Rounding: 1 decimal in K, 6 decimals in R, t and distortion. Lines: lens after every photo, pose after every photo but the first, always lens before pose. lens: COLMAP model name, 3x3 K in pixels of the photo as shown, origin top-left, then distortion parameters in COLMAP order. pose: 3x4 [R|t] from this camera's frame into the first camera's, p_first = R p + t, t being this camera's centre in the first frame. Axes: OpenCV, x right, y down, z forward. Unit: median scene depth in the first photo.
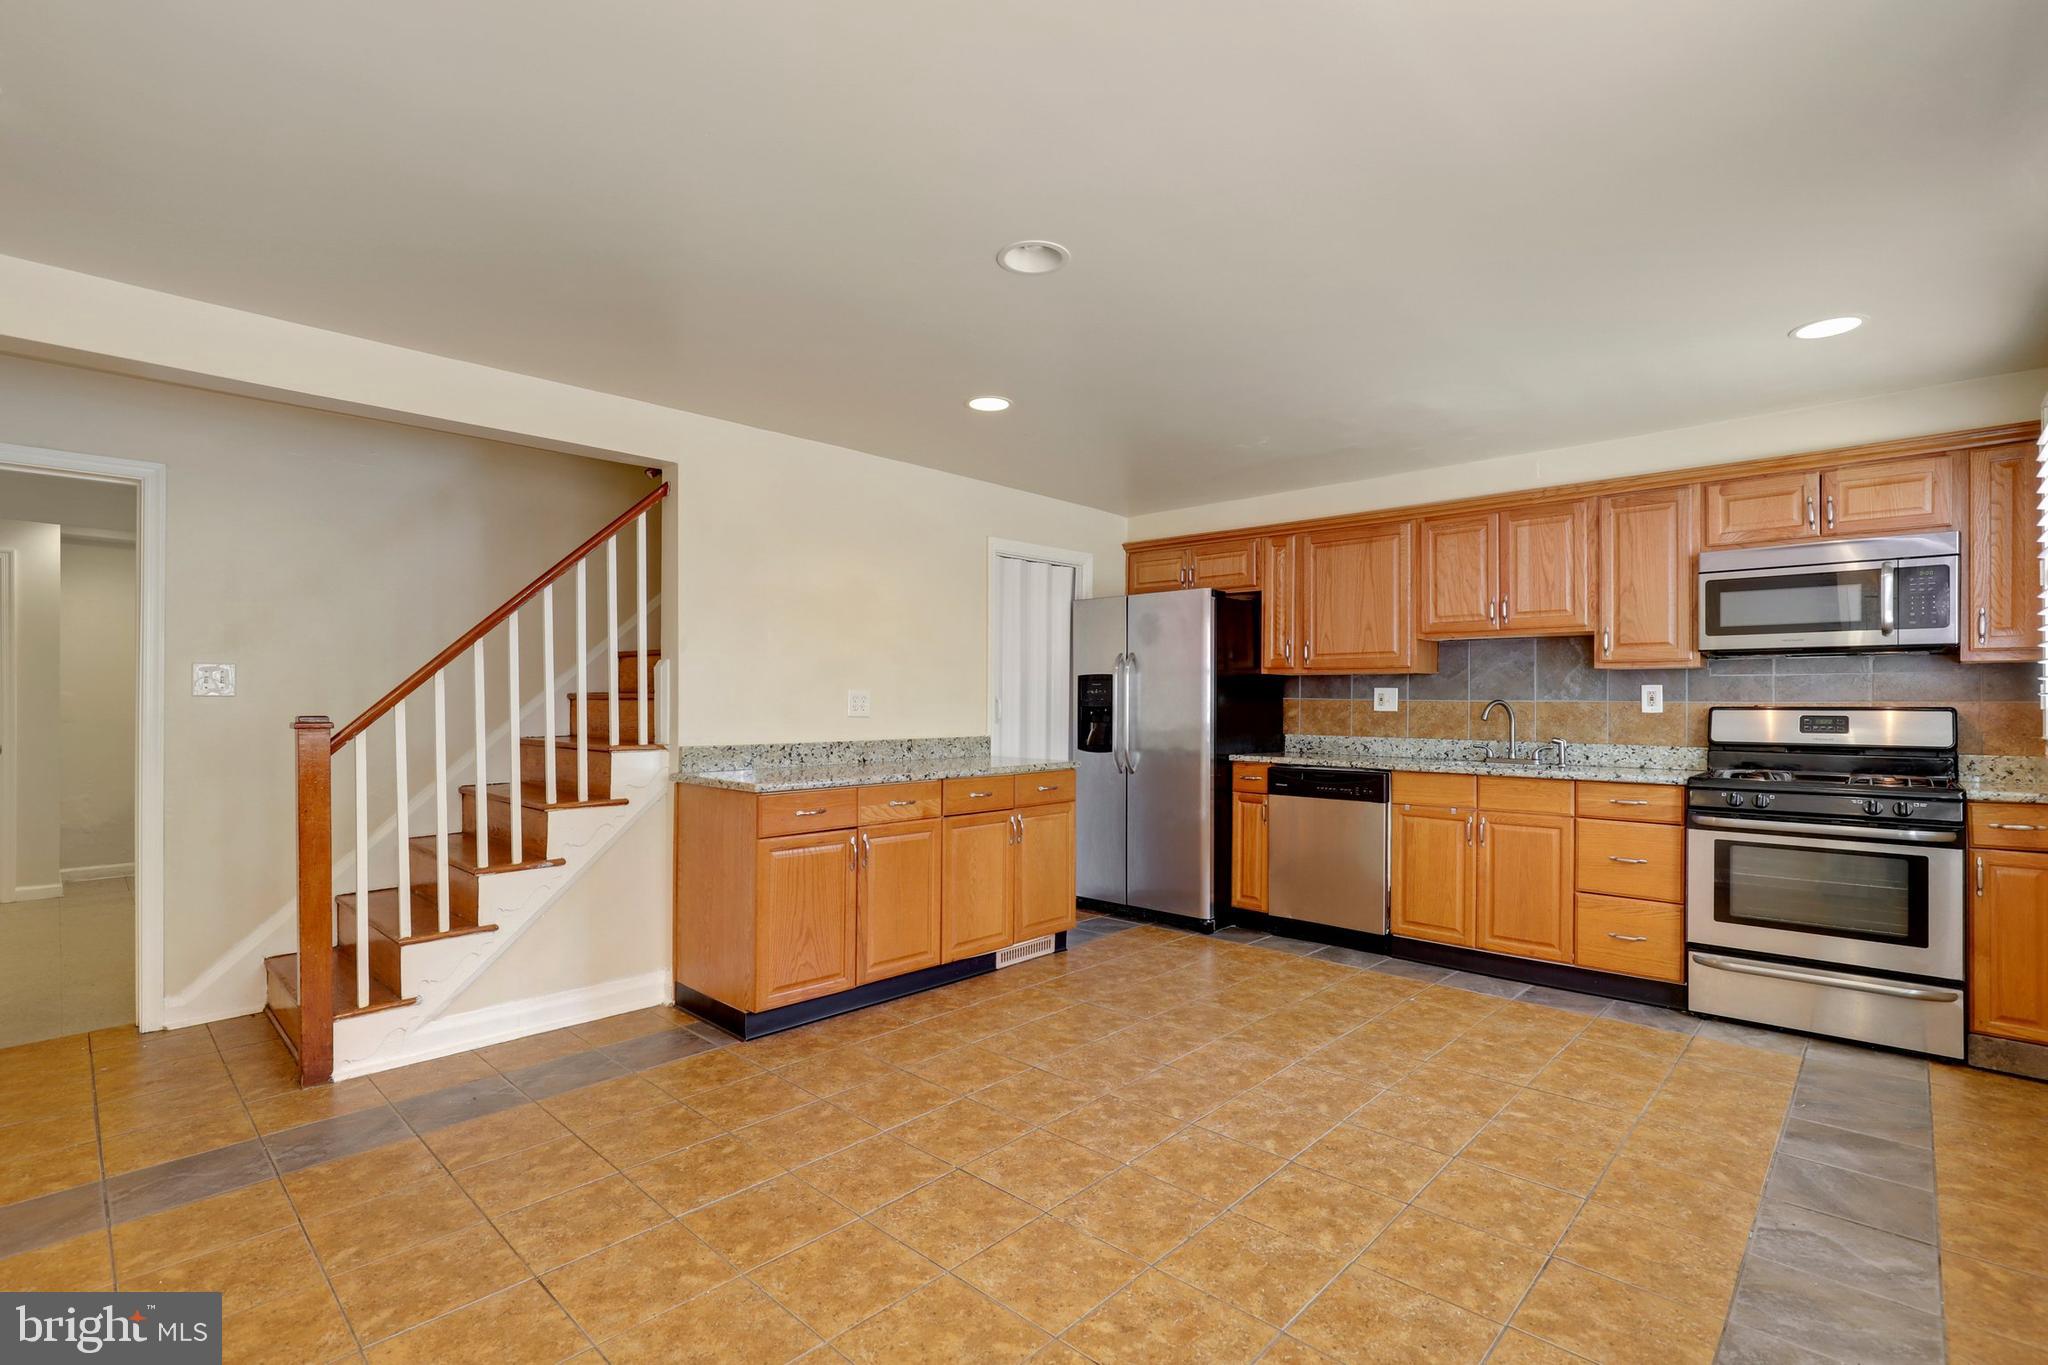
lens RADIAL K [[934.7, 0, 1028.3], [0, 934.7, 698.2], [0, 0, 1]] dist [-0.010531, 0.001007]
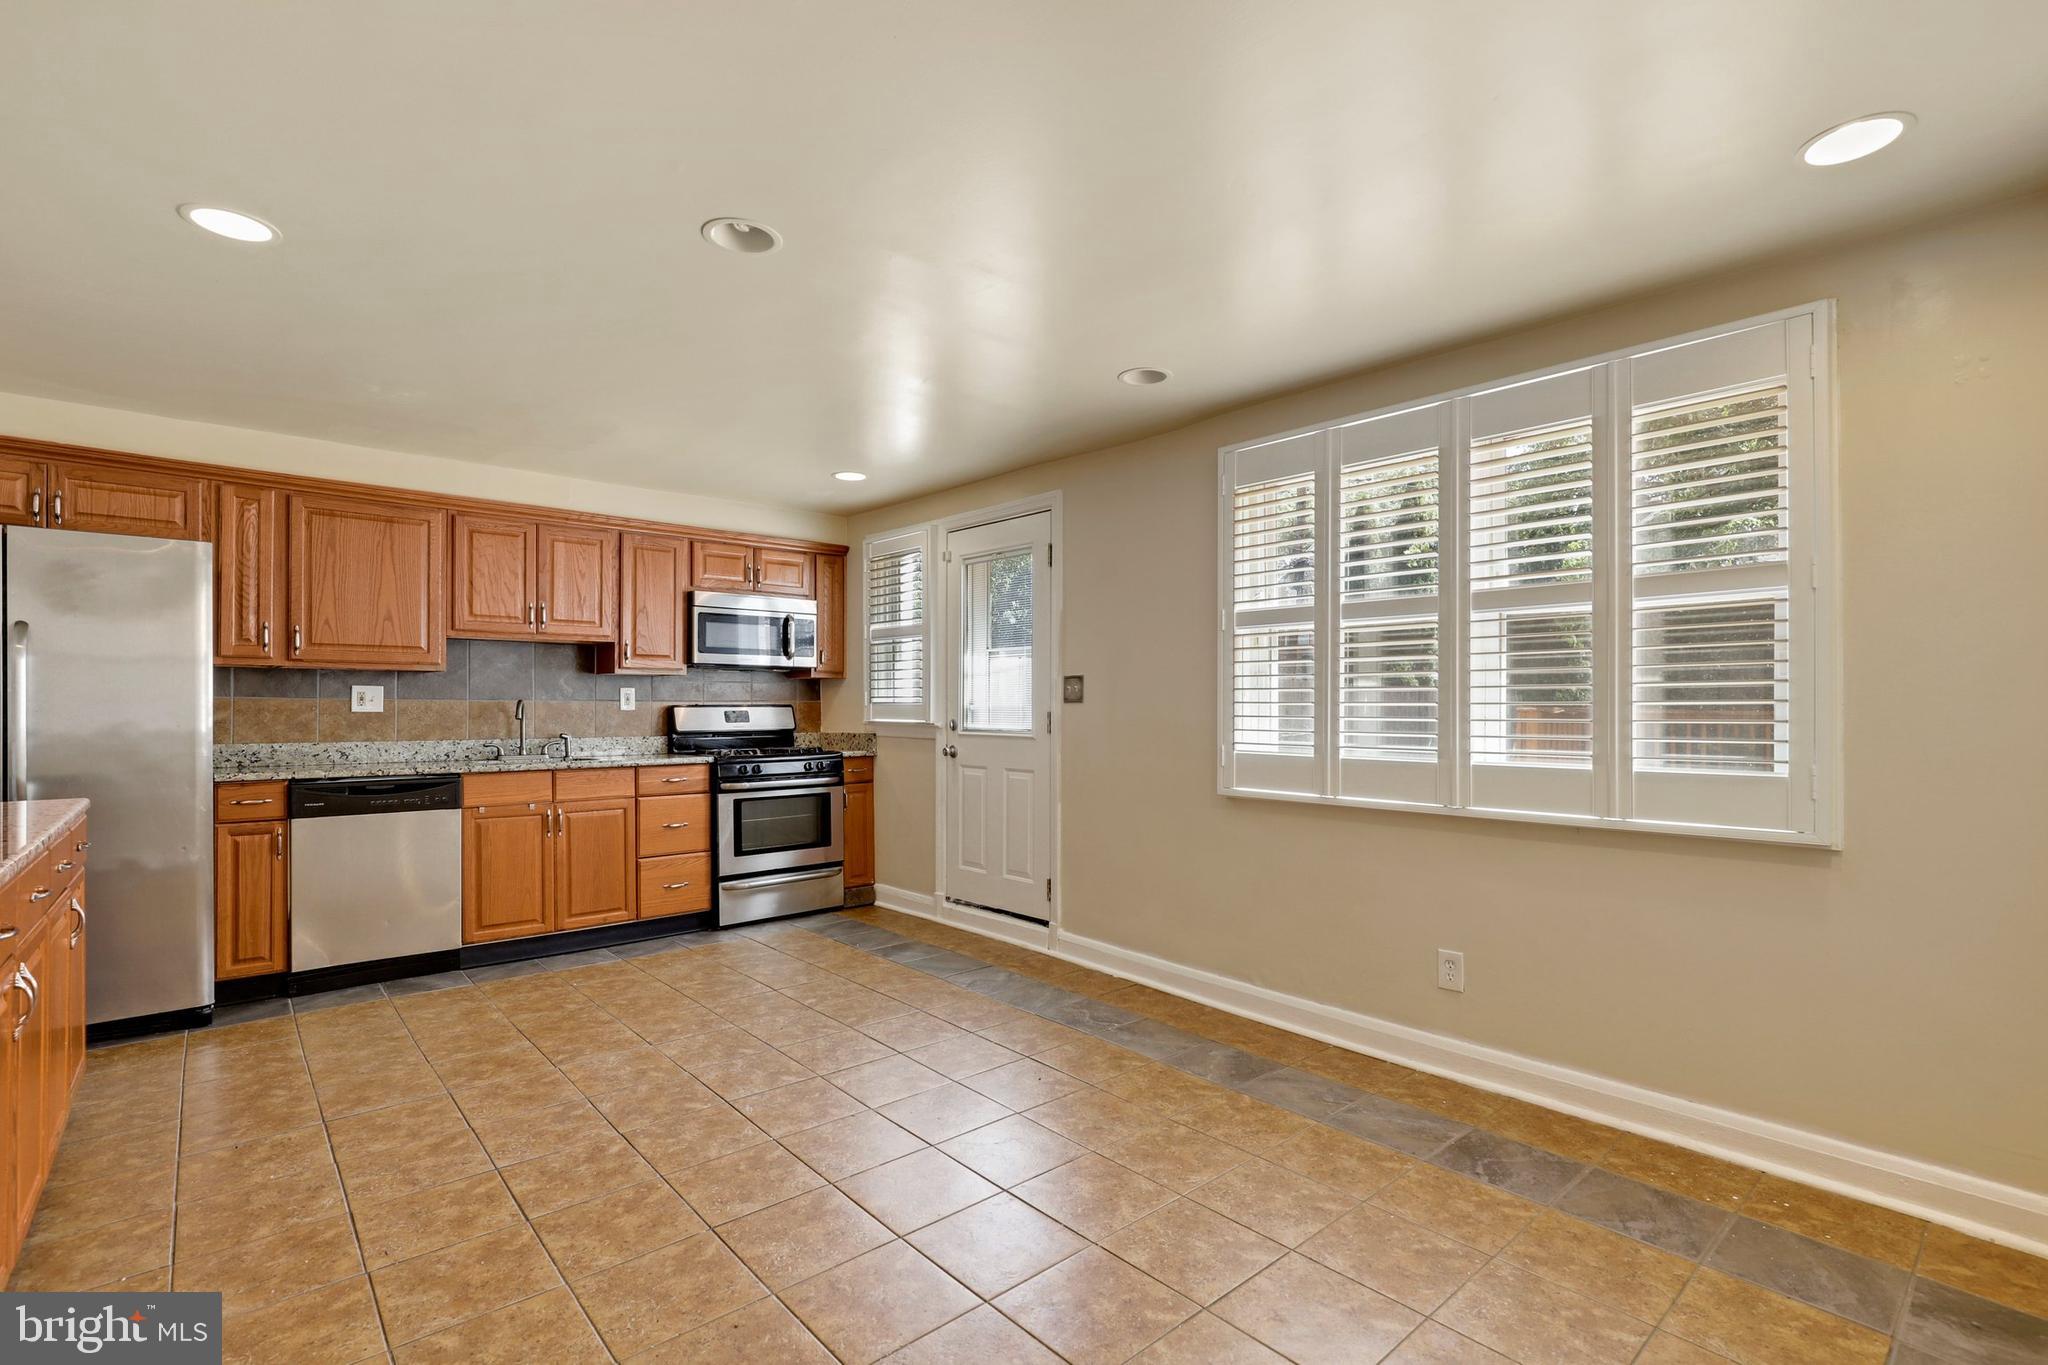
lens RADIAL K [[942.6, 0, 1025.5], [0, 942.6, 703.7], [0, 0, 1]] dist [-0.014067, 0.001274]
pose [[0.091104, -0.001027, 0.995841, -0.626435], [-0.003673, 0.999992, 0.001367, 0.003522], [-0.995835, -0.003782, 0.091099, 0.420702]]
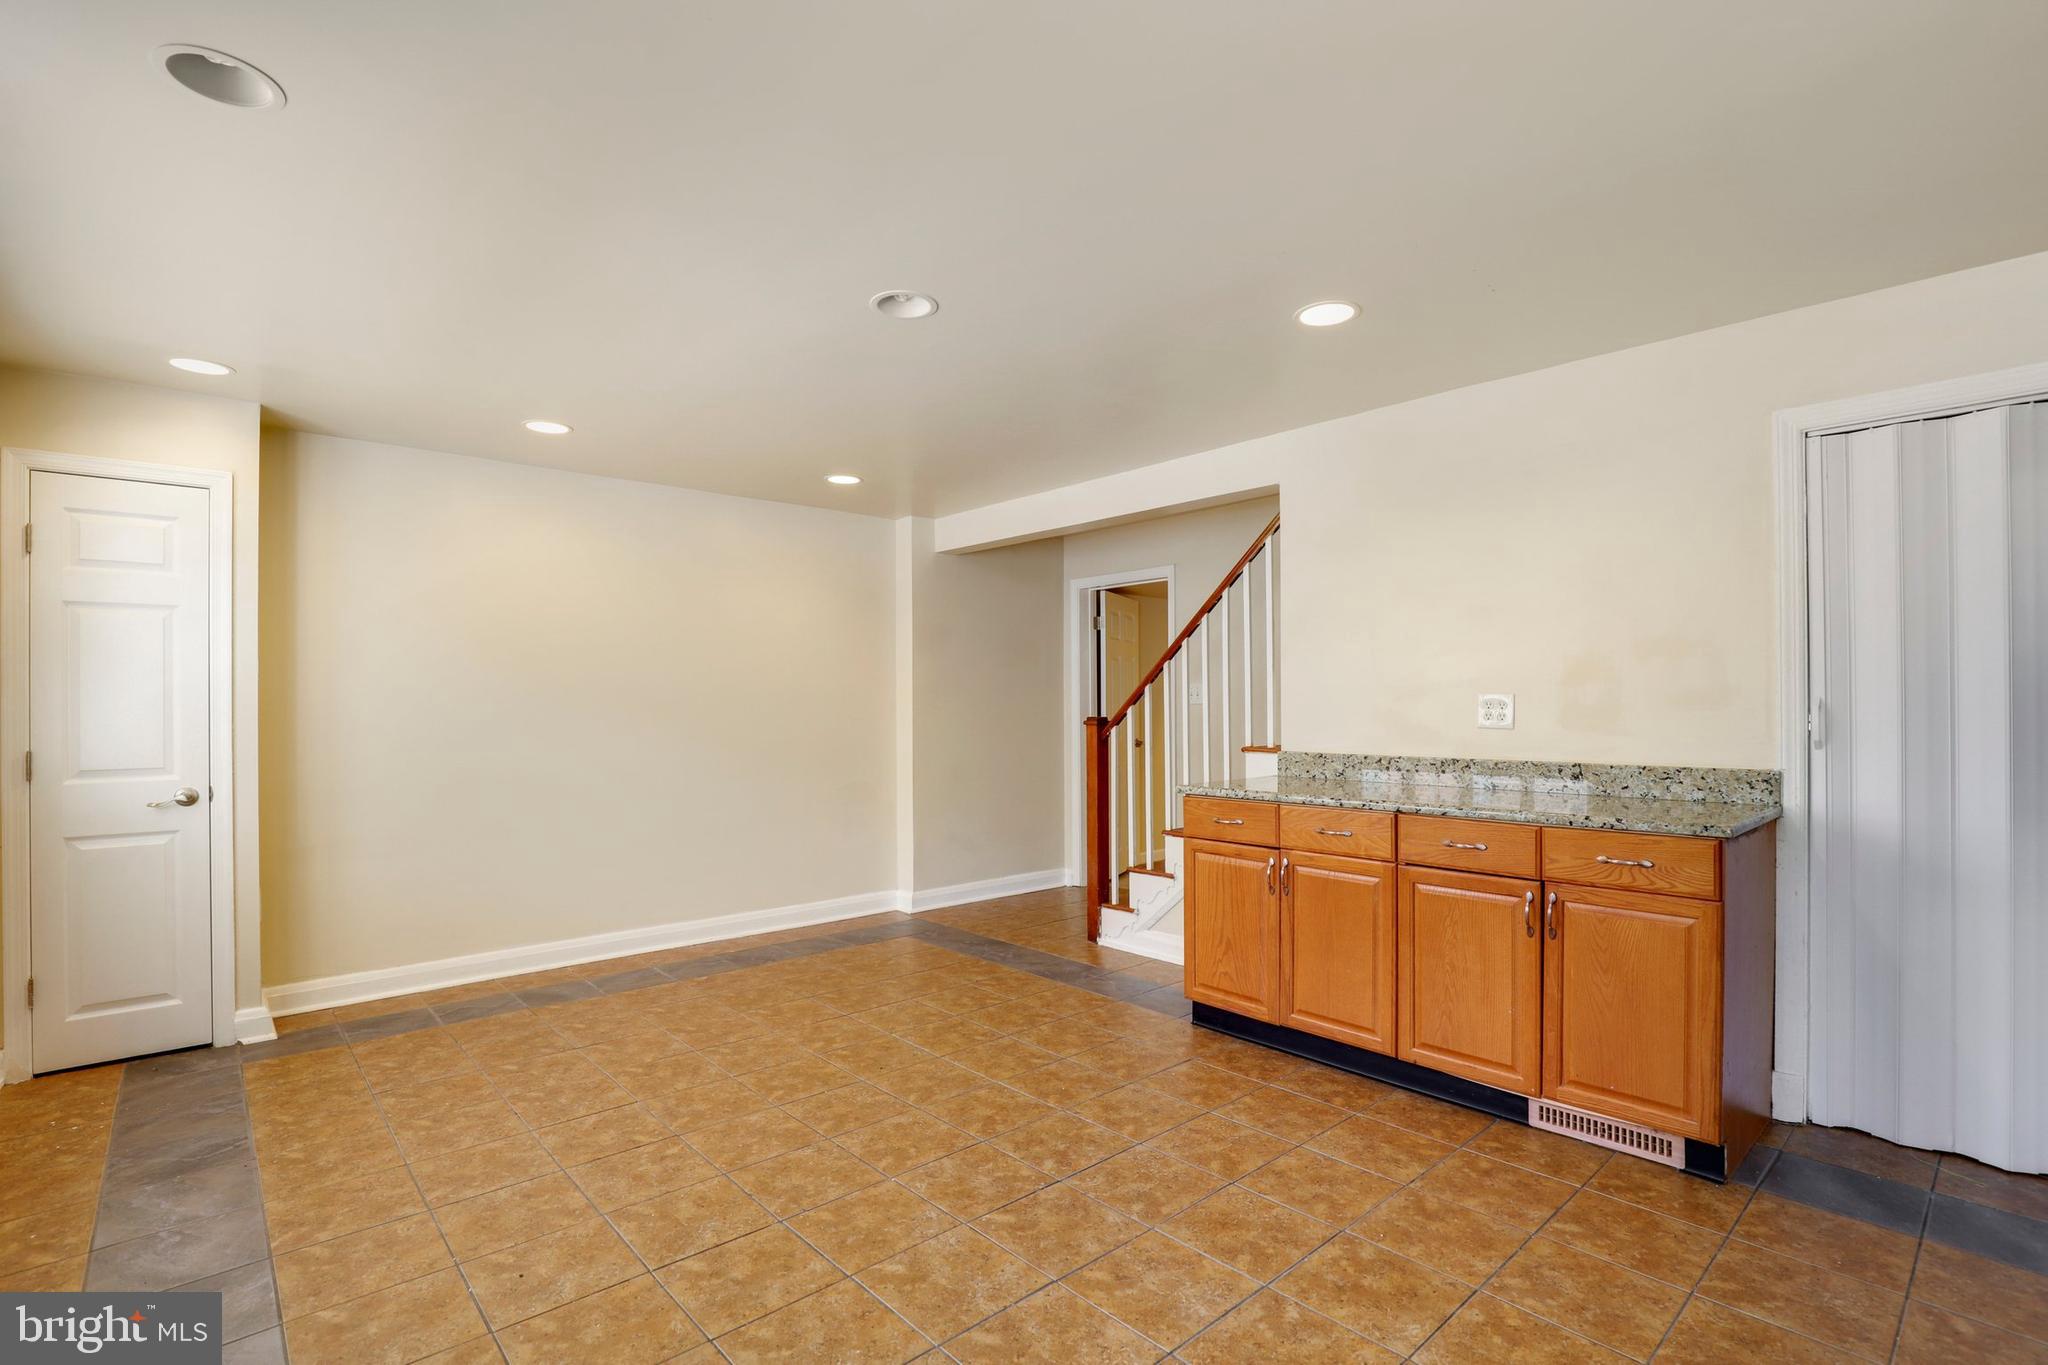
lens RADIAL K [[949.2, 0, 1041.8], [0, 949.2, 700.3], [0, 0, 1]] dist [-0.035572, 0.007446]
pose [[-0.062475, -0.004444, -0.998037, 0.740872], [0.005349, 0.999974, -0.004787, -0.001502], [0.998032, -0.005637, -0.062450, 0.829451]]
